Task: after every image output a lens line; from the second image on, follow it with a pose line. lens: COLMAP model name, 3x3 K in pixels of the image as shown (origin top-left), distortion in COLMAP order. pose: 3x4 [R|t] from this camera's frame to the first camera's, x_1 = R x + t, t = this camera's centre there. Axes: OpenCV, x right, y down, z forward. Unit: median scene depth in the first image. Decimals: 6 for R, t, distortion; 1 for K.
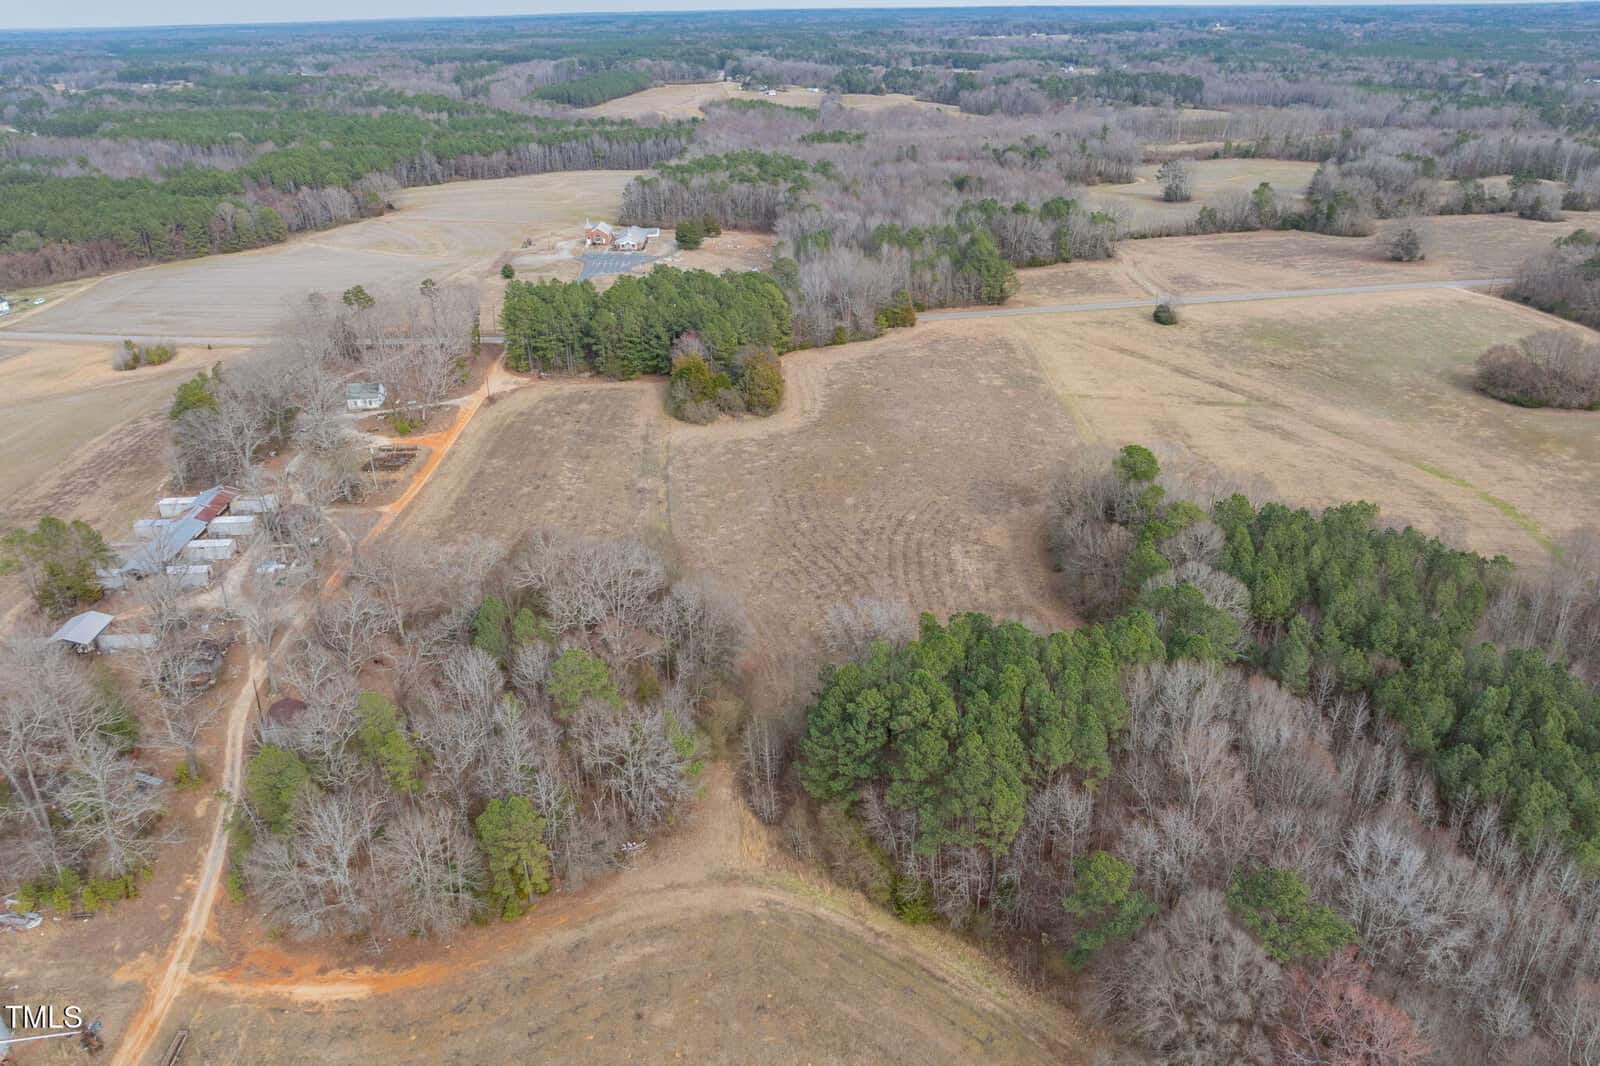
lens RADIAL K [[1133.5, 0, 804.9], [0, 1133.5, 513.5], [0, 0, 1]] dist [-0.041405, 0.004627]
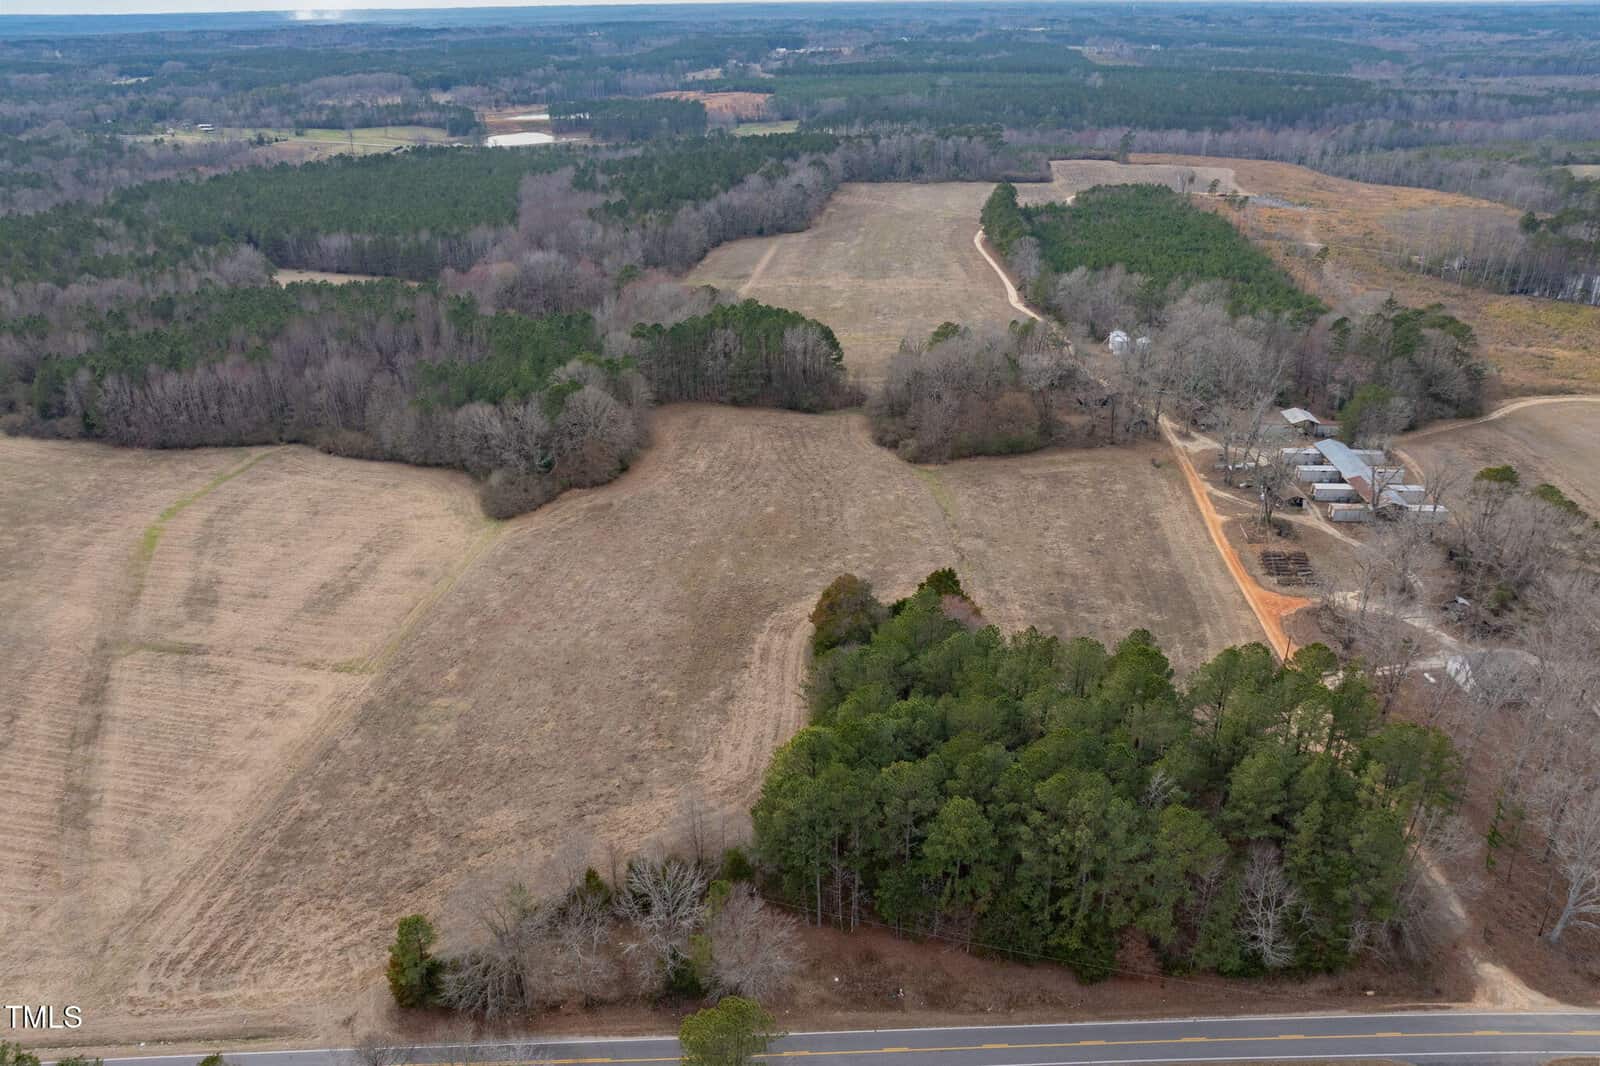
lens RADIAL K [[1154.4, 0, 805.6], [0, 1154.4, 531.5], [0, 0, 1]] dist [-0.055510, 0.025463]
pose [[-0.994685, -0.019845, 0.101039, -0.084322], [0.064305, 0.646655, 0.760067, -0.671471], [-0.080421, 0.762524, -0.641942, 1.414768]]
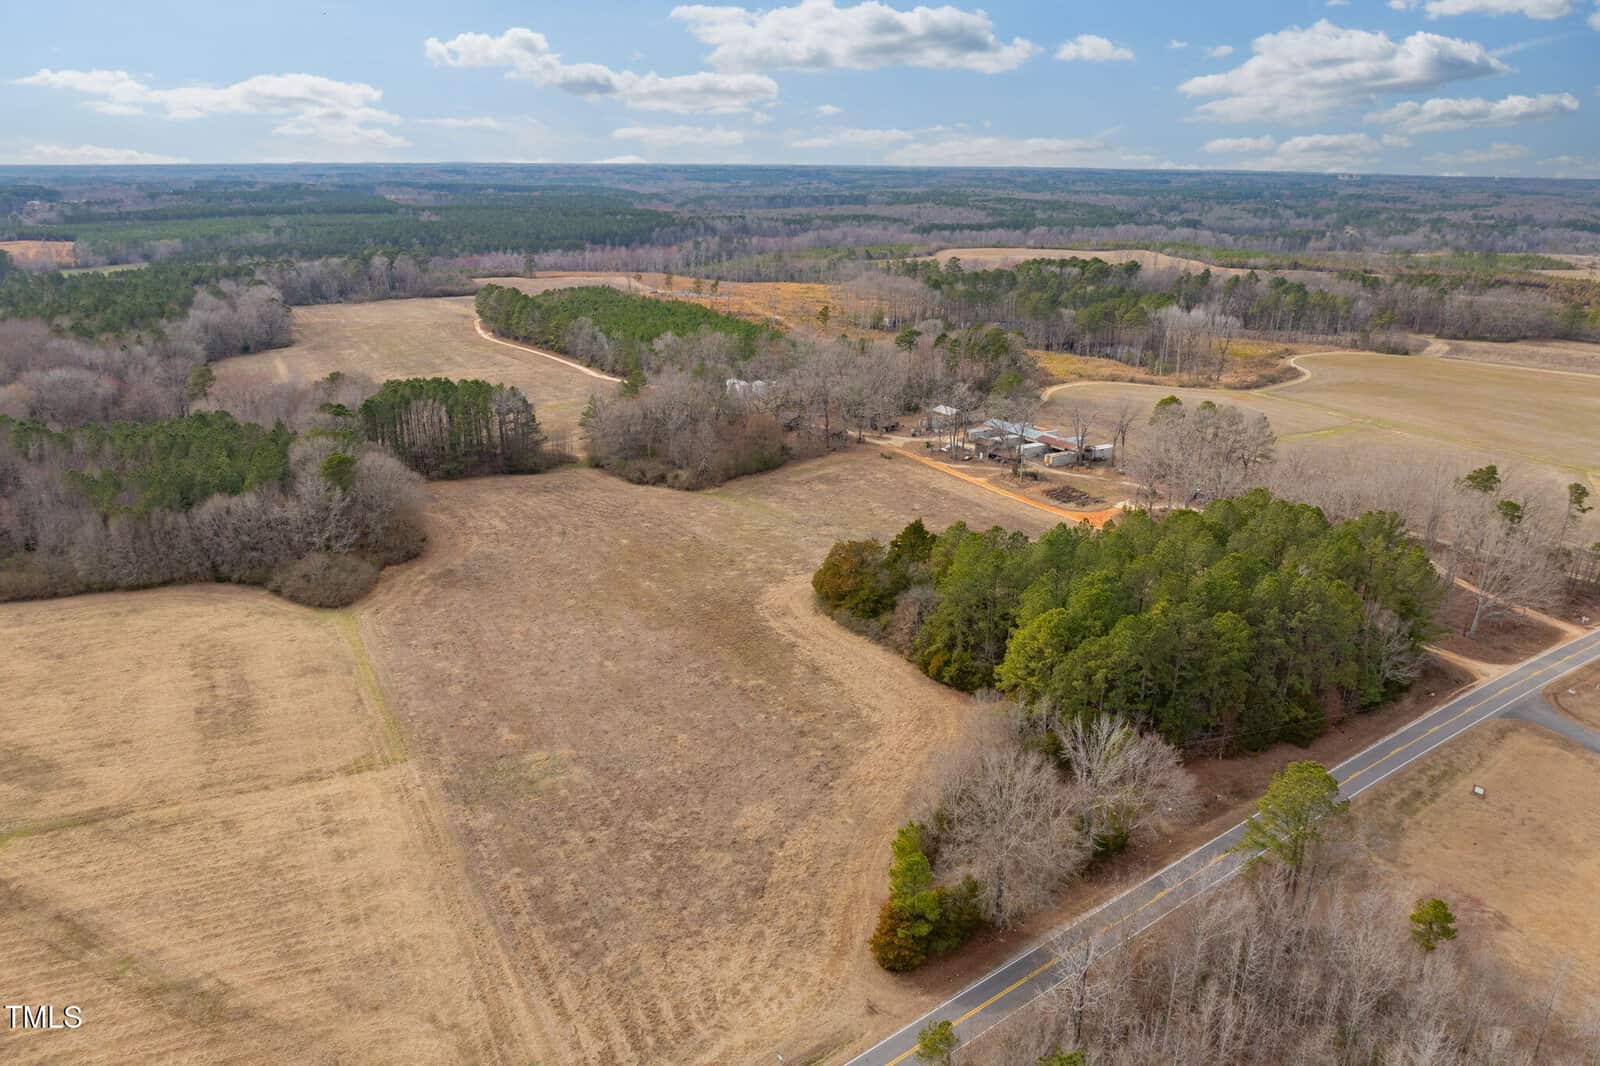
lens RADIAL K [[1133.5, 0, 804.9], [0, 1133.5, 513.5], [0, 0, 1]] dist [-0.041405, 0.004627]
pose [[-0.868557, 0.155156, -0.470675, 0.311010], [-0.202295, 0.756007, 0.622519, -0.579668], [0.452422, 0.635908, -0.625248, 1.411176]]
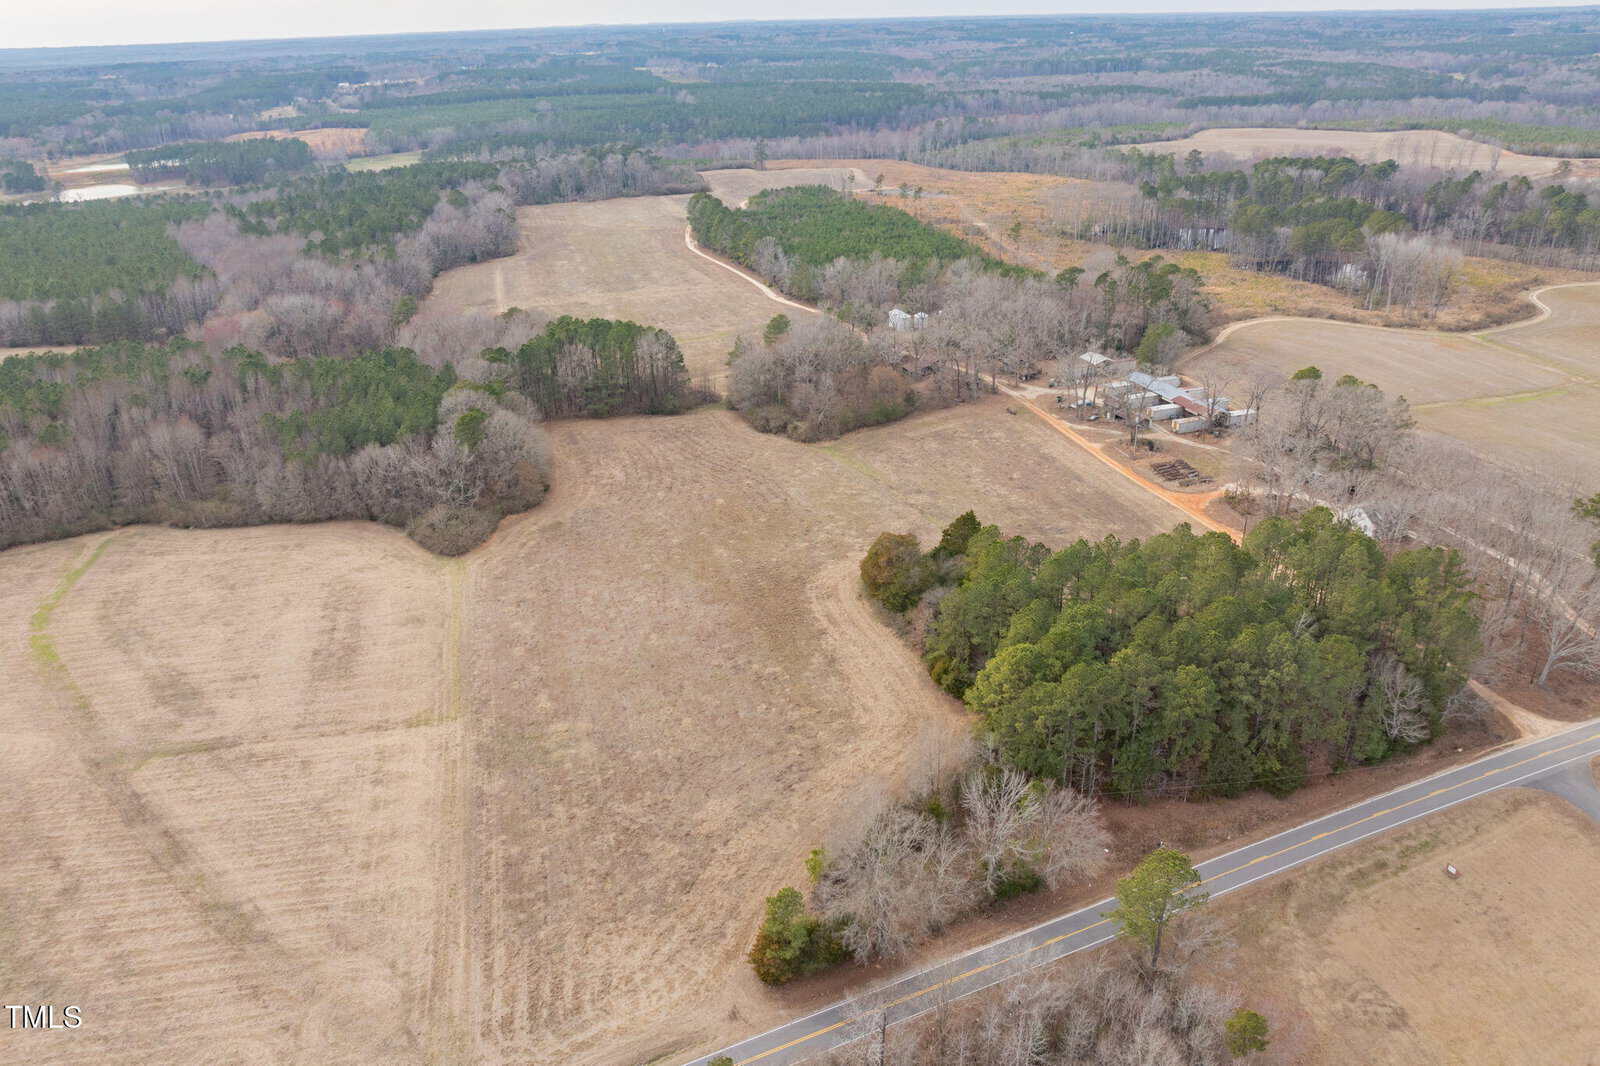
lens RADIAL K [[1133.5, 0, 804.9], [0, 1133.5, 513.5], [0, 0, 1]] dist [-0.041405, 0.004627]
pose [[-0.959604, 0.148428, -0.239015, 0.186467], [-0.080749, 0.668491, 0.739324, -0.679918], [0.269516, 0.728759, -0.629501, 1.431689]]
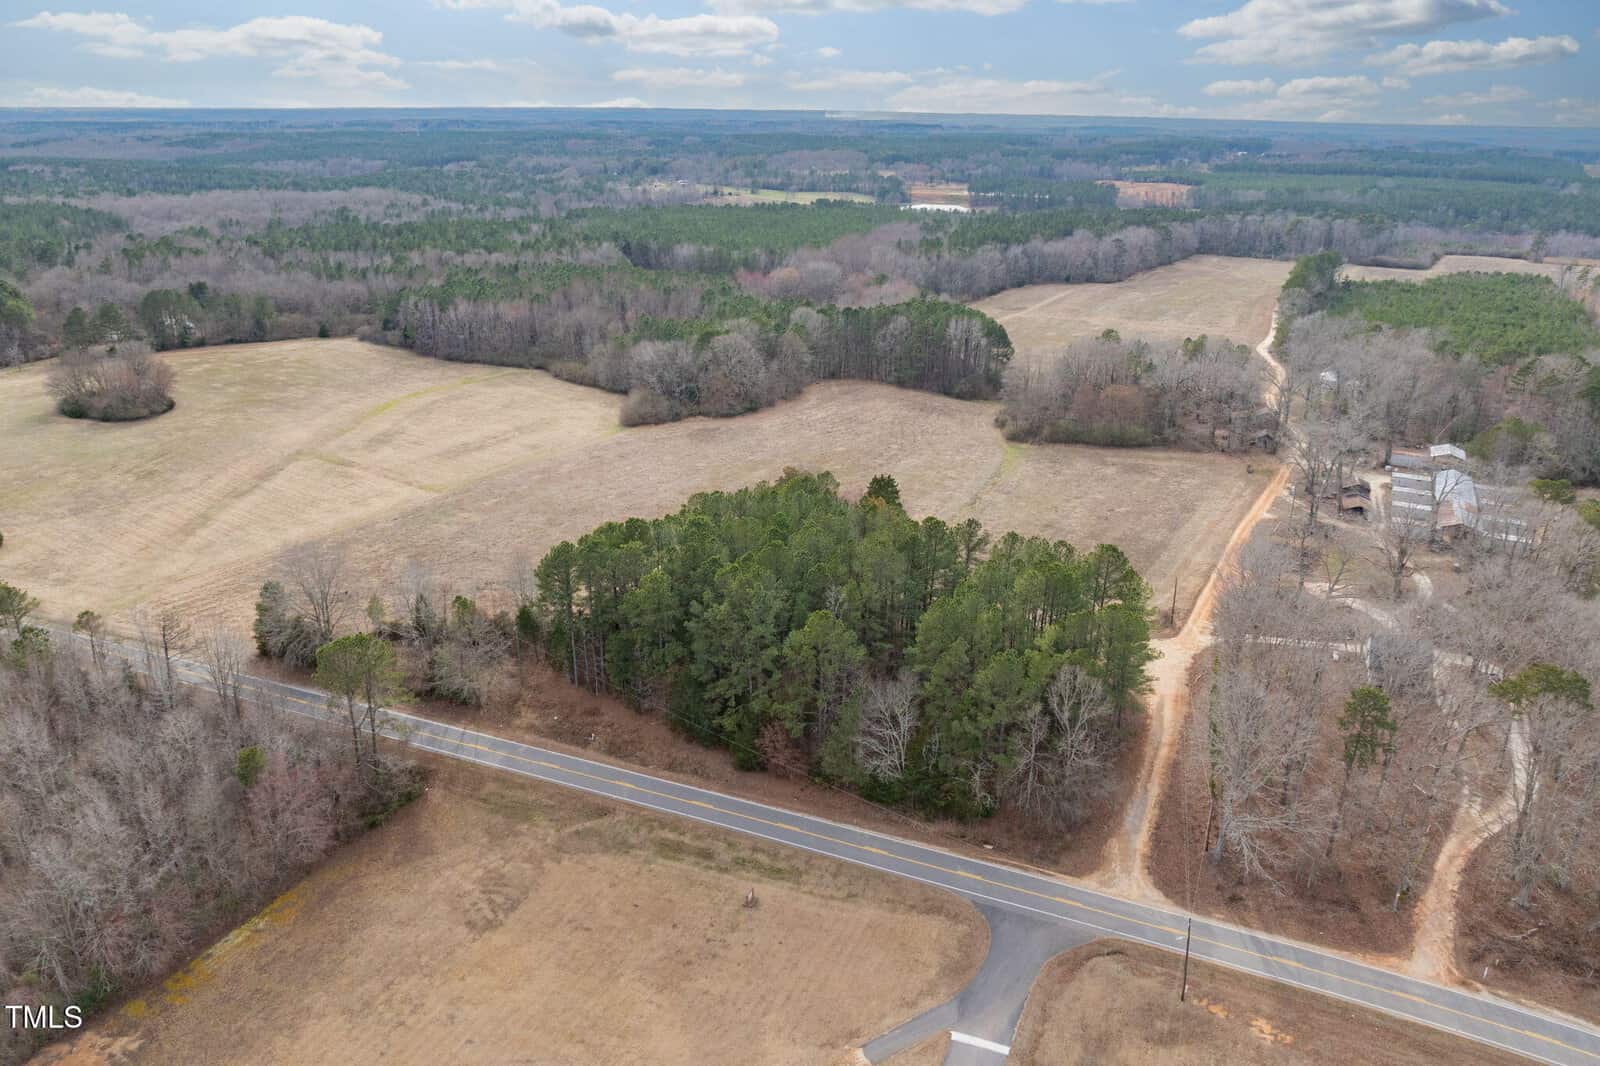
lens RADIAL K [[1133.5, 0, 804.9], [0, 1133.5, 513.5], [0, 0, 1]] dist [-0.041405, 0.004627]
pose [[-0.870627, -0.161206, 0.464781, -0.392986], [0.207047, 0.736958, 0.643448, -0.588920], [-0.446252, 0.656434, -0.608238, 1.463171]]
